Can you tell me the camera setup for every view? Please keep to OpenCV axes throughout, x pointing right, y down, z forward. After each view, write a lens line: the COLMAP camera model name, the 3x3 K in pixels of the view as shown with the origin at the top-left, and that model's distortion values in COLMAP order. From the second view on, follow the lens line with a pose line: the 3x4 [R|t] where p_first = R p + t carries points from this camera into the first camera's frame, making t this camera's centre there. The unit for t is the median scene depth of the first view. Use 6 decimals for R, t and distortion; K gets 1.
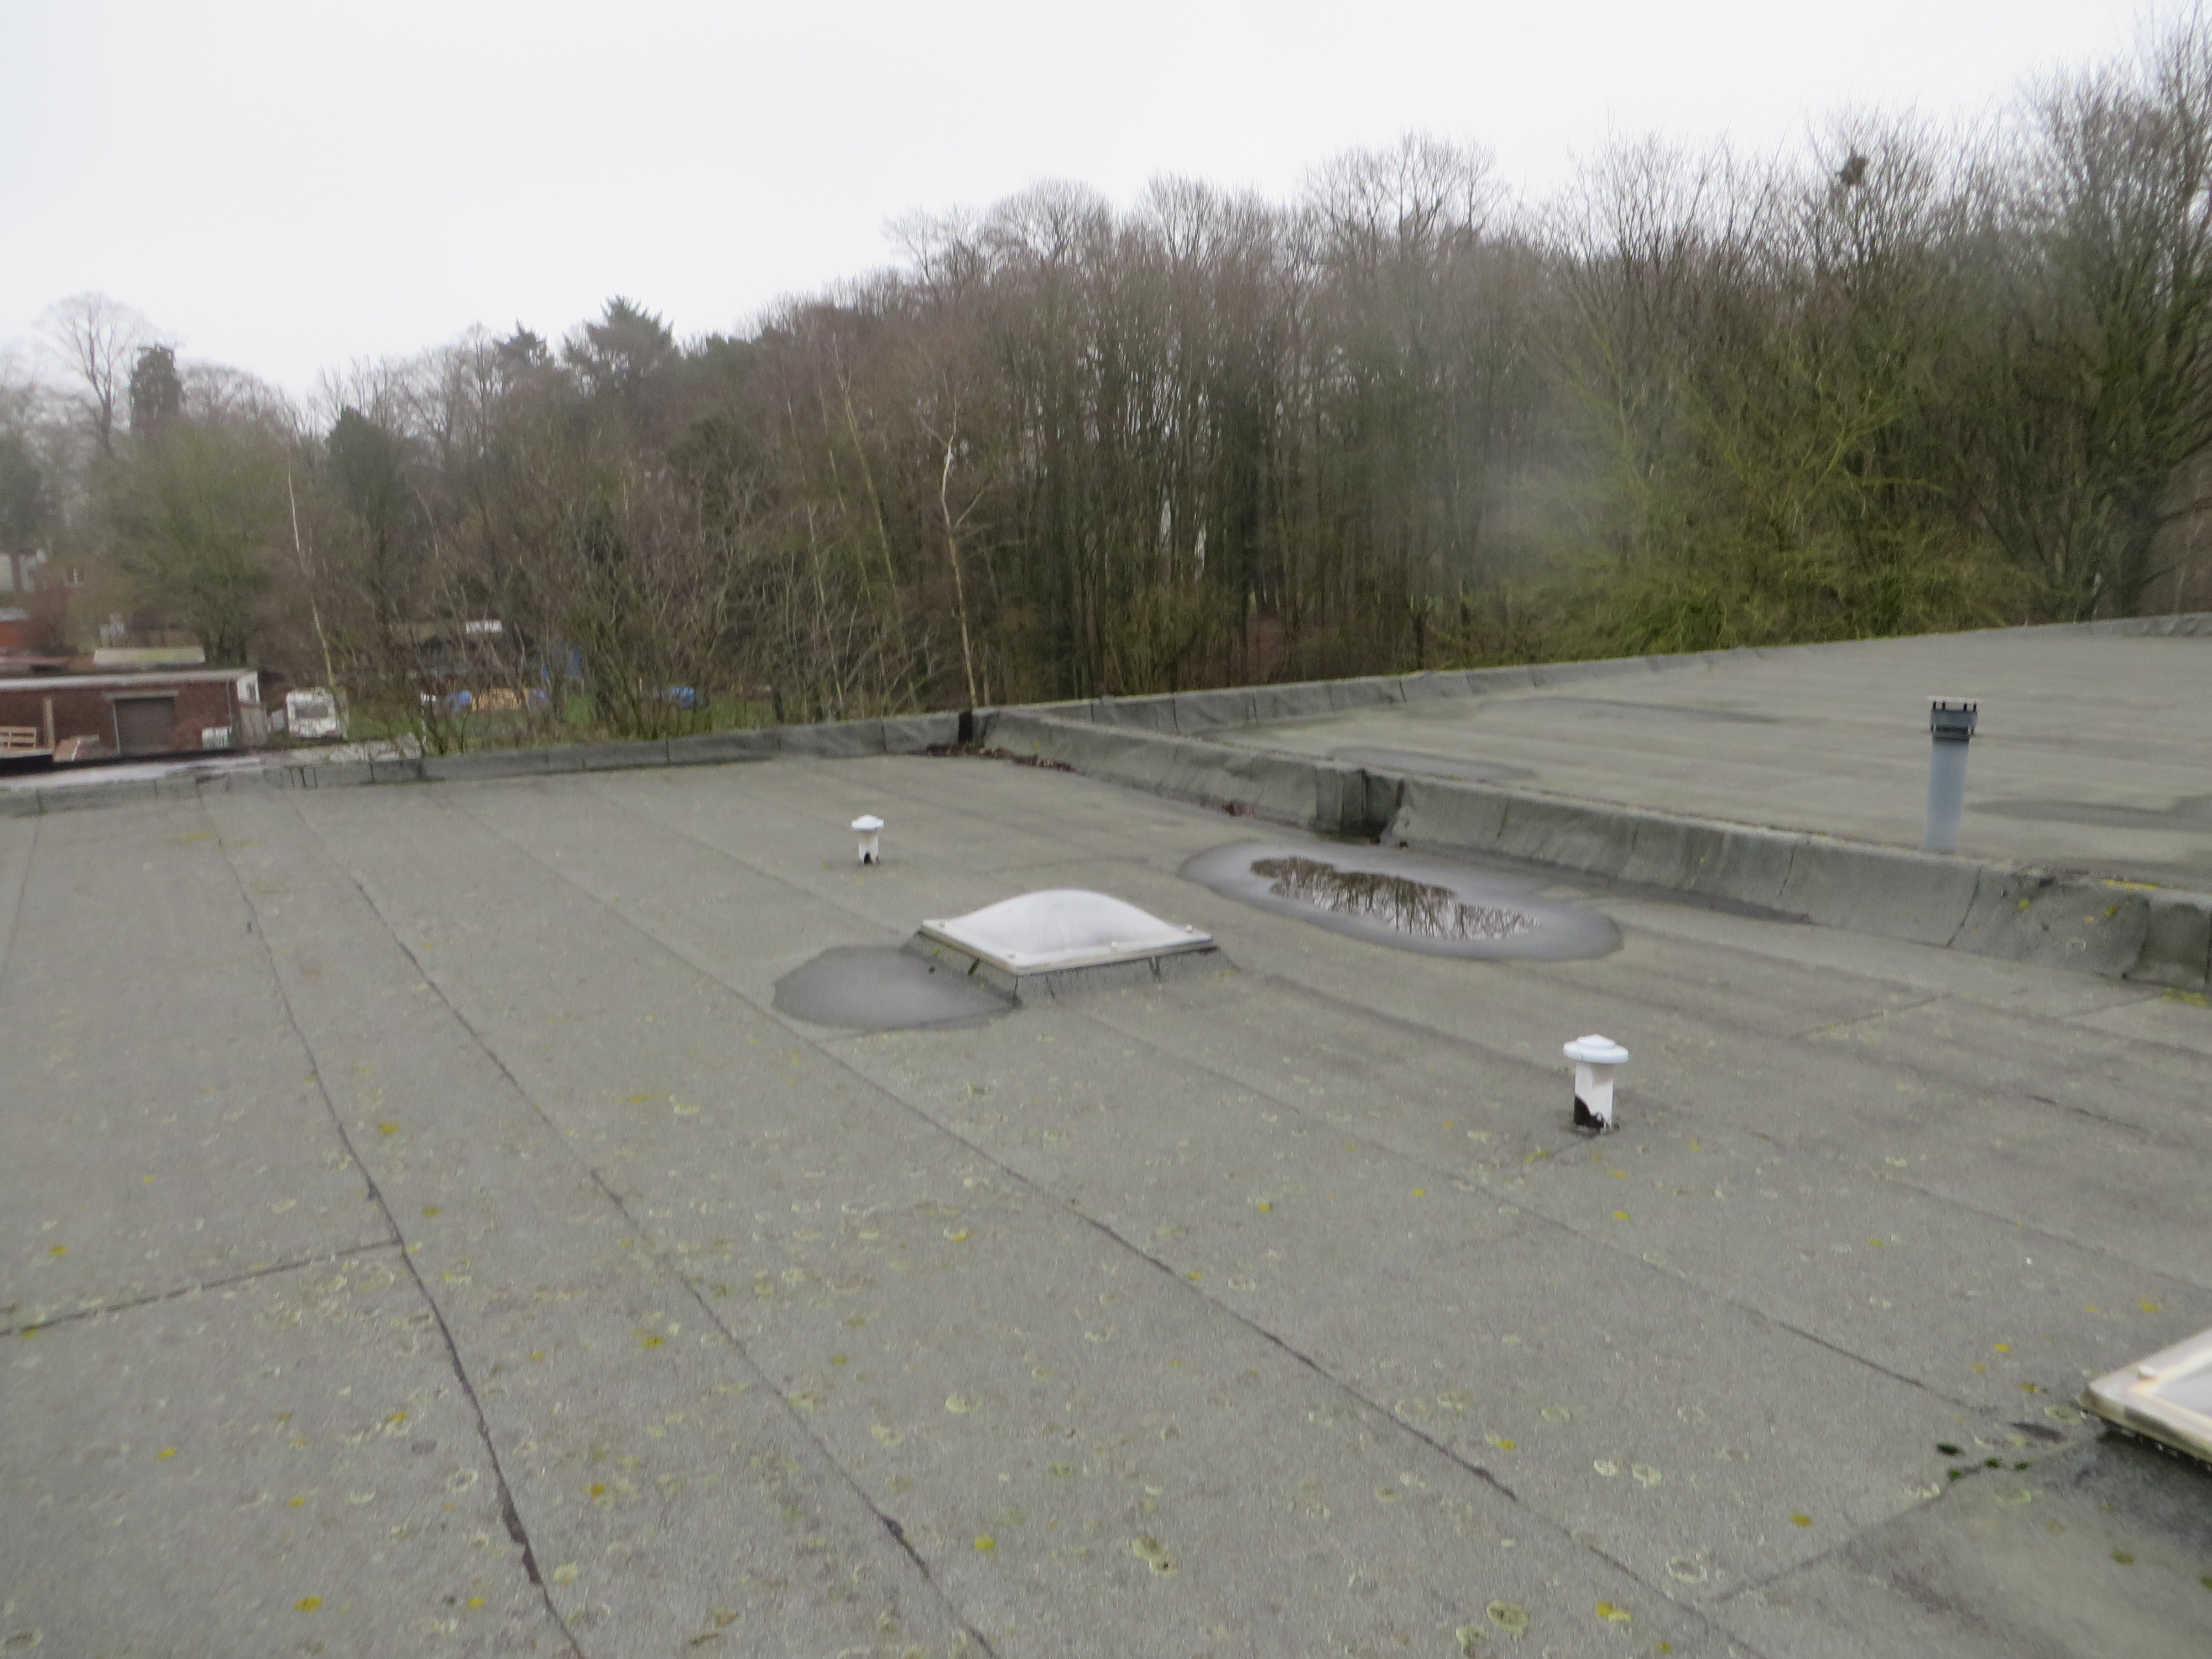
lens RADIAL K [[1654.8, 0, 1128.4], [0, 1654.8, 795.9], [0, 0, 1]] dist [-0.018288, 0.002581]
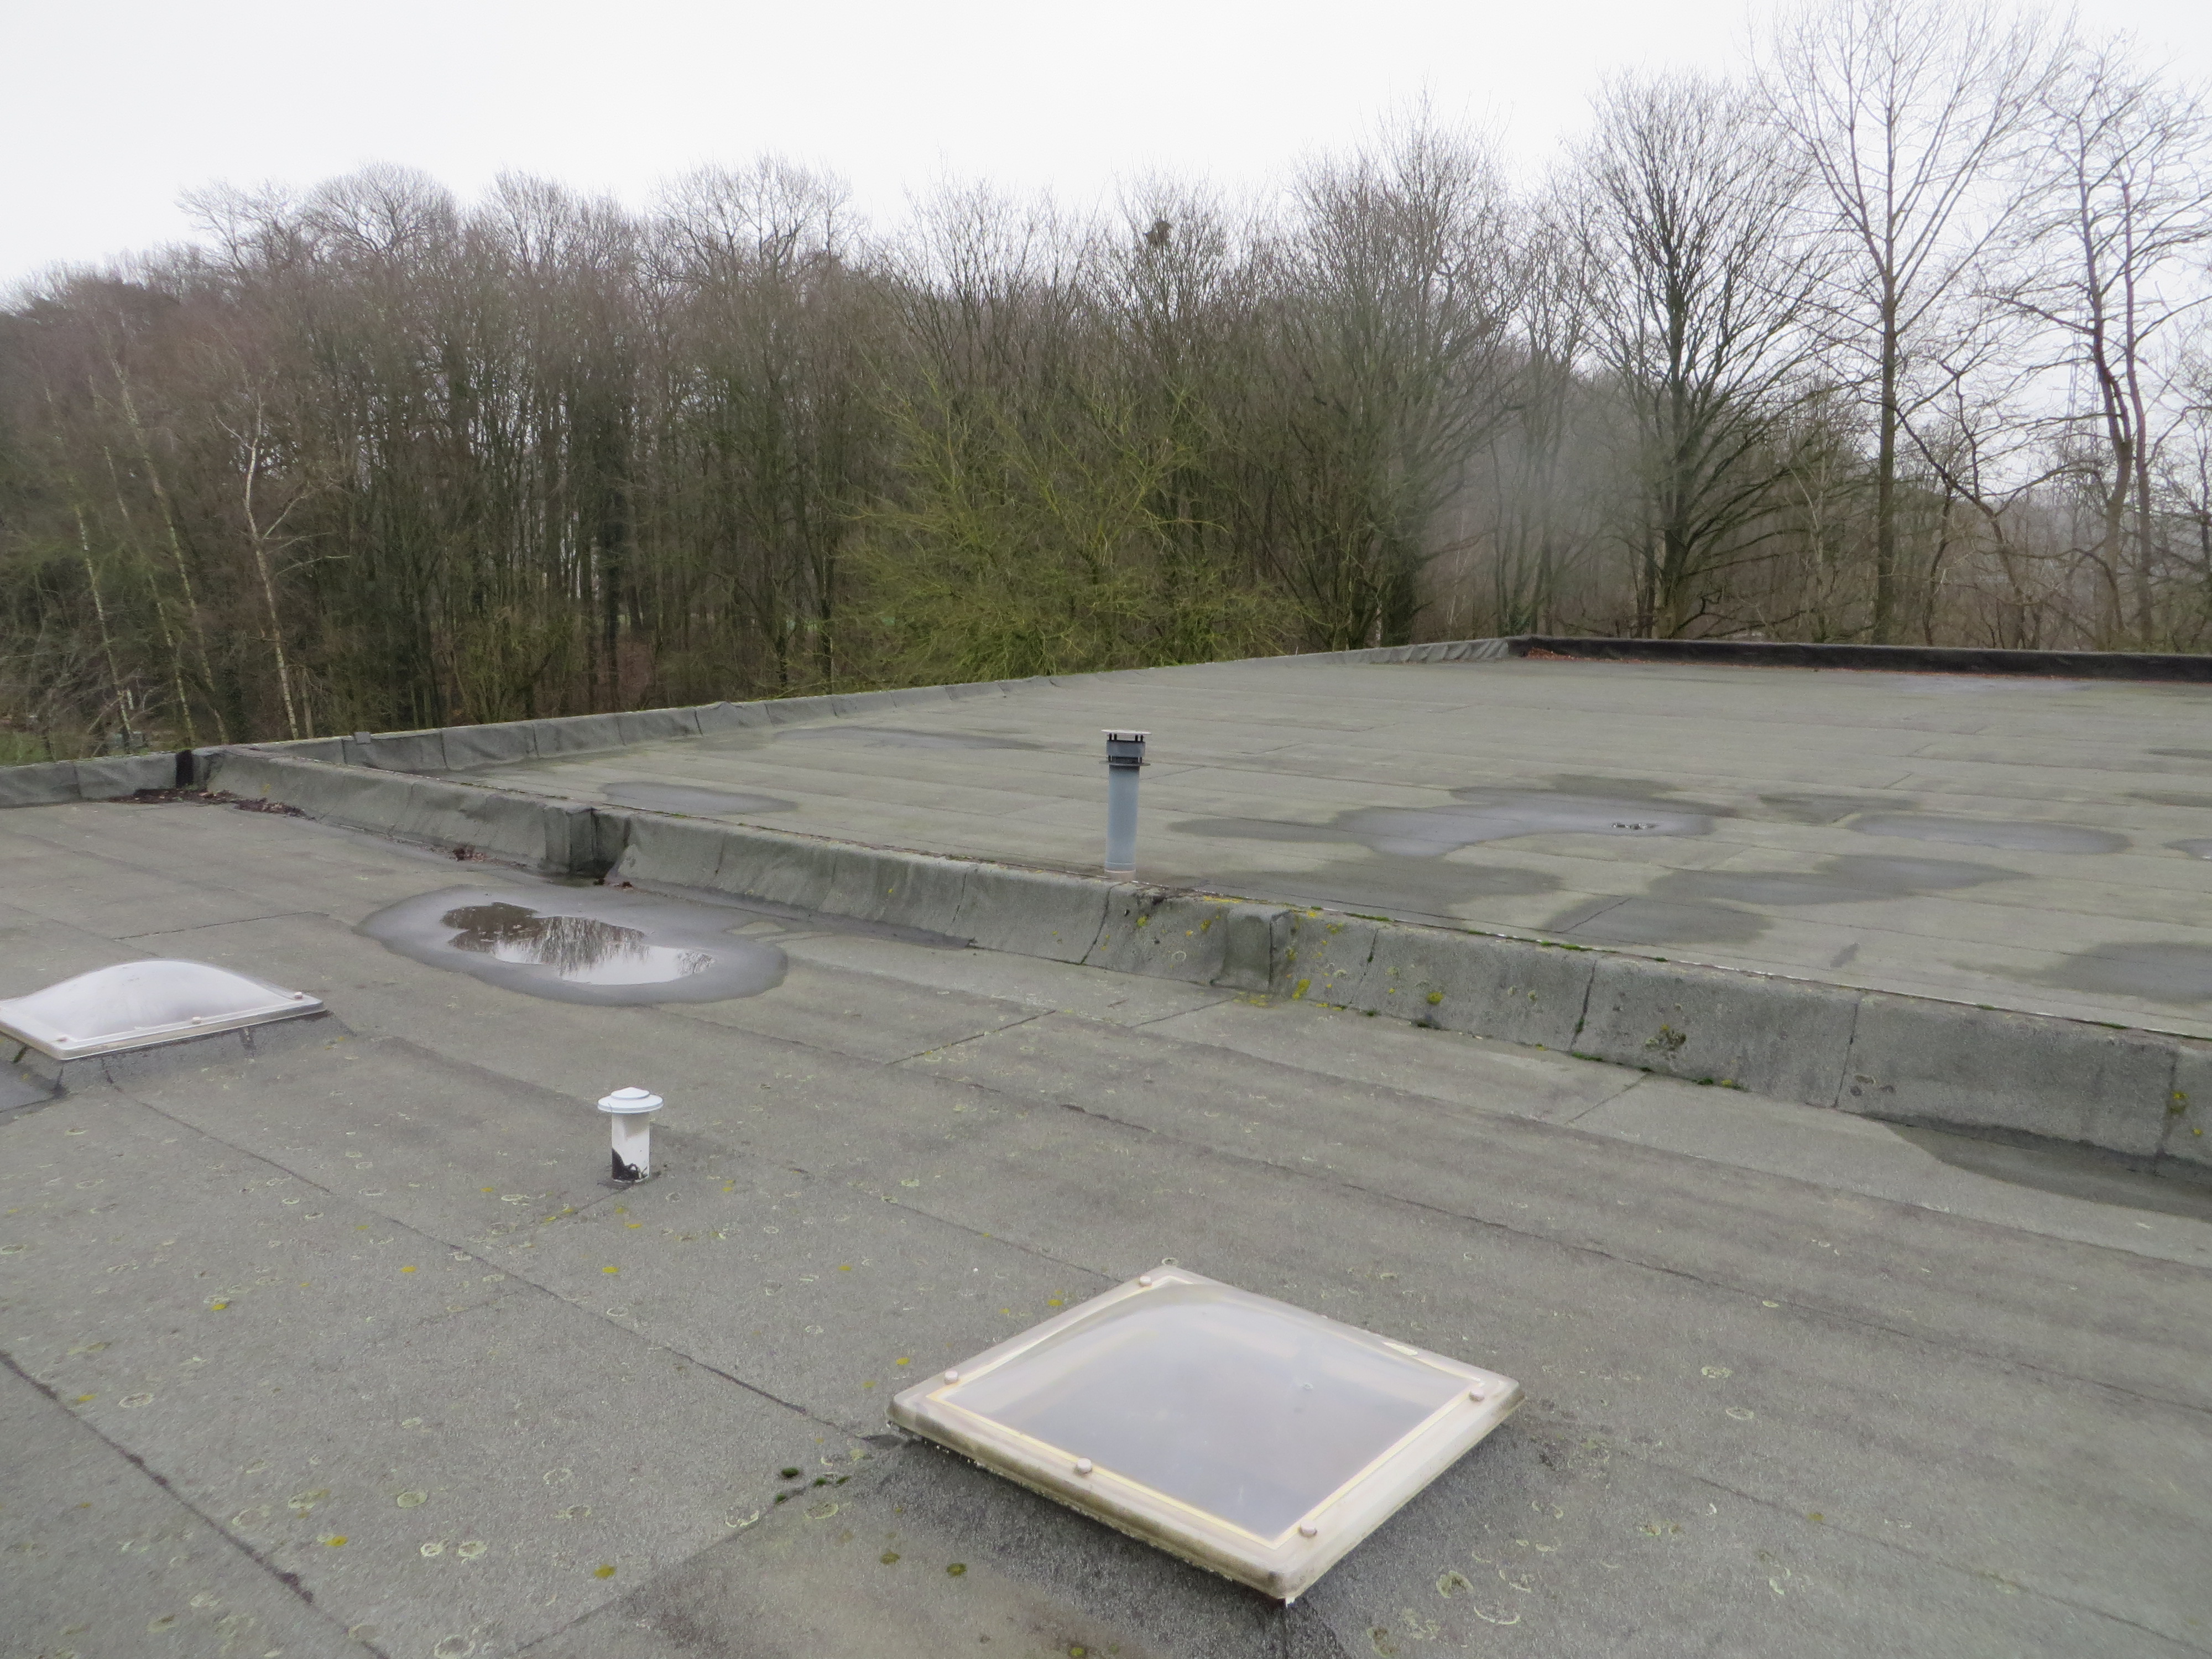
lens RADIAL K [[1654.8, 0, 1110.6], [0, 1654.8, 799.9], [0, 0, 1]] dist [-0.018288, 0.002581]
pose [[0.935579, -0.027008, 0.352084, 0.103919], [0.030936, 0.999506, -0.005533, -0.007510], [-0.351761, 0.016069, 0.935952, -0.023131]]
